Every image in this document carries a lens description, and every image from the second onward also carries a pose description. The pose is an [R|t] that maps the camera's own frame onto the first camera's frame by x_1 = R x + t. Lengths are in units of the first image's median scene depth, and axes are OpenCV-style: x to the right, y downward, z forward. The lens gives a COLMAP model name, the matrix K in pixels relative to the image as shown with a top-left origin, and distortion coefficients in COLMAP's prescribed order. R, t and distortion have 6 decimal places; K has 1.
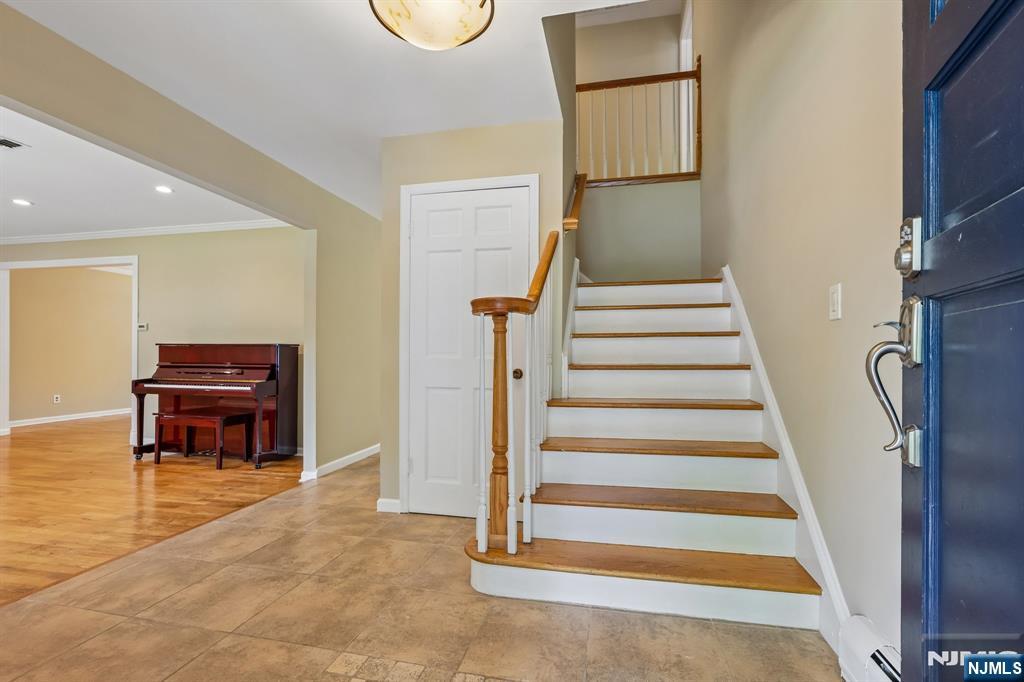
lens RADIAL K [[467.7, 0, 506.3], [0, 467.7, 341.6], [0, 0, 1]] dist [-0.001995, 0.000137]
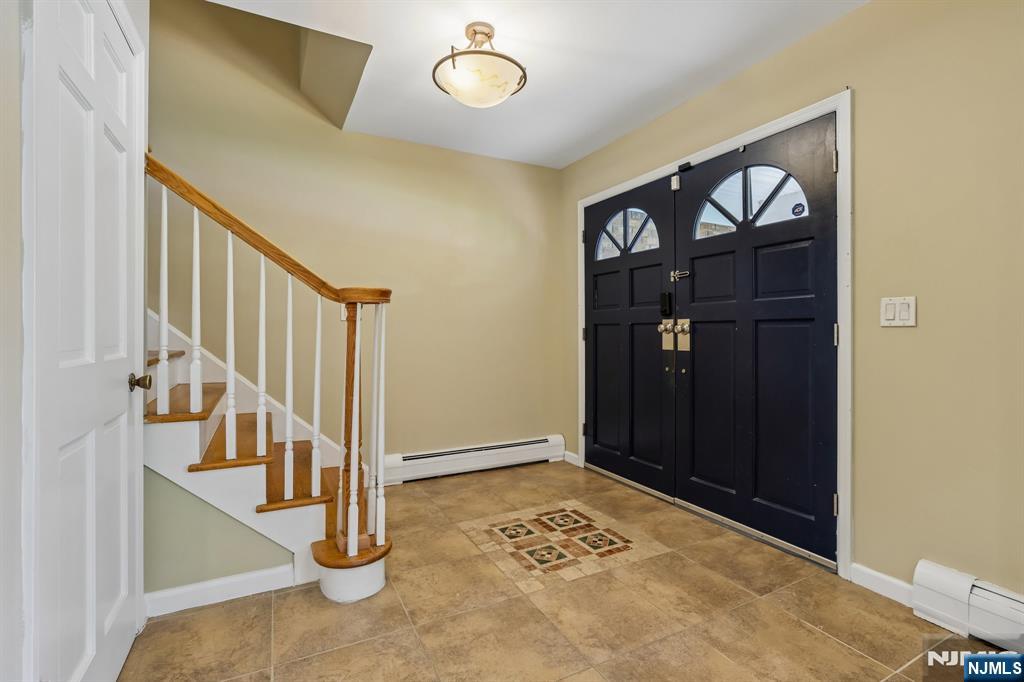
lens RADIAL K [[473.7, 0, 512.2], [0, 473.7, 336.9], [0, 0, 1]] dist [-0.063991, 0.025961]
pose [[-0.657212, -0.008498, 0.753658, -0.445675], [-0.019095, 0.999803, -0.005378, 0.004046], [-0.753463, -0.017926, -0.657245, 0.663906]]
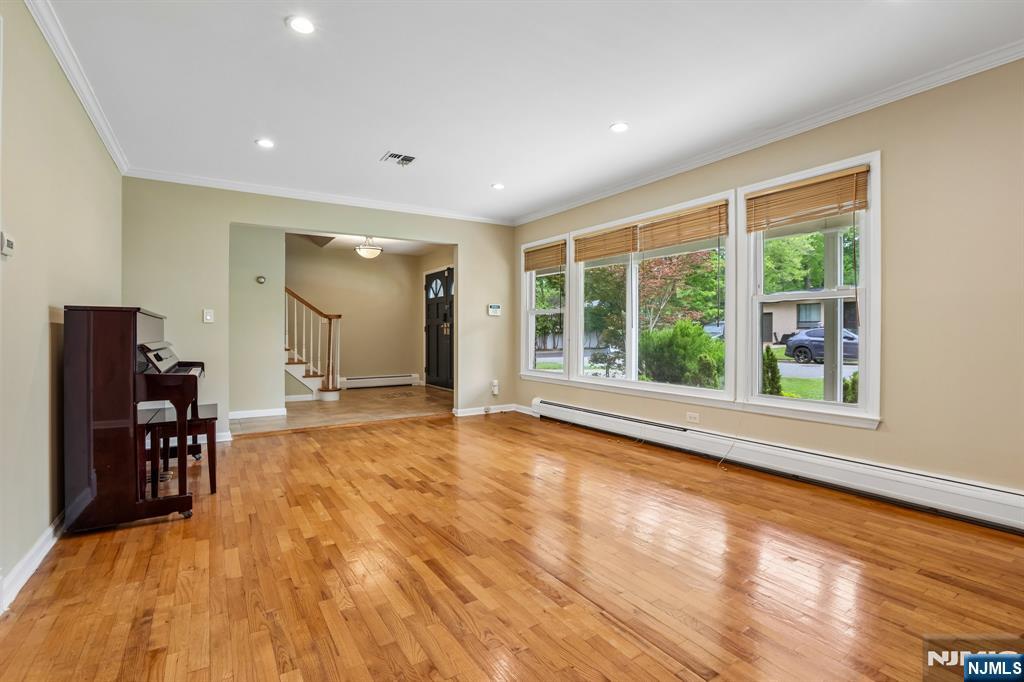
lens RADIAL K [[473.7, 0, 512.2], [0, 473.7, 336.9], [0, 0, 1]] dist [-0.063991, 0.025961]
pose [[-0.724890, -0.006665, 0.688833, -1.558685], [-0.018314, 0.999786, -0.009599, 0.038043], [-0.688621, -0.019573, -0.724857, 1.216779]]
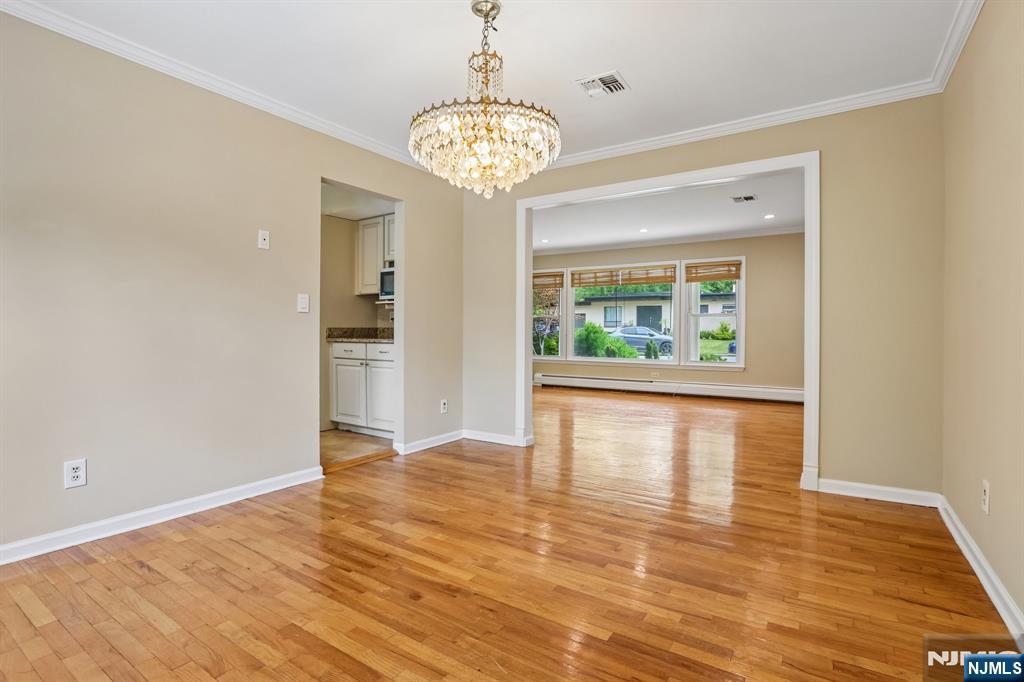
lens RADIAL K [[490.5, 0, 512.1], [0, 490.5, 336.4], [0, 0, 1]] dist [-0.066485, 0.022043]
pose [[-0.940831, -0.008350, 0.338774, -1.358904], [-0.012870, 0.999856, -0.011097, 0.056479], [-0.338632, -0.014800, -0.940802, 1.985589]]
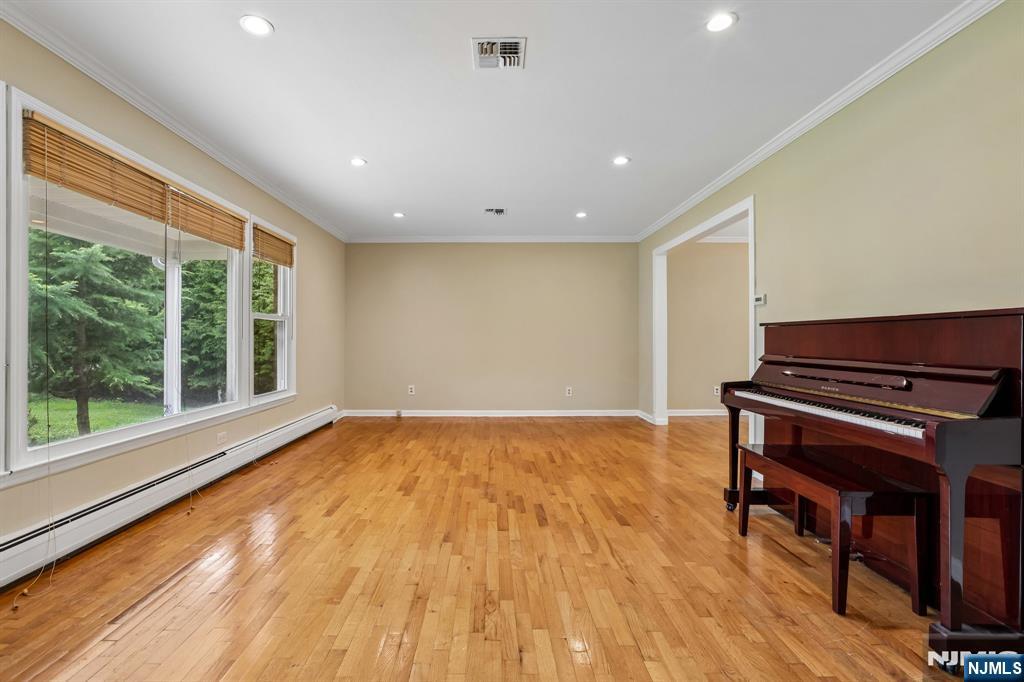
lens RADIAL K [[478.3, 0, 493.8], [0, 478.3, 337.8], [0, 0, 1]] dist [-0.000015, -0.000048]
pose [[0.238565, -0.005491, -0.971111, -0.260661], [0.024820, 0.999692, 0.000445, 0.015575], [0.970809, -0.024209, 0.238628, 0.582414]]
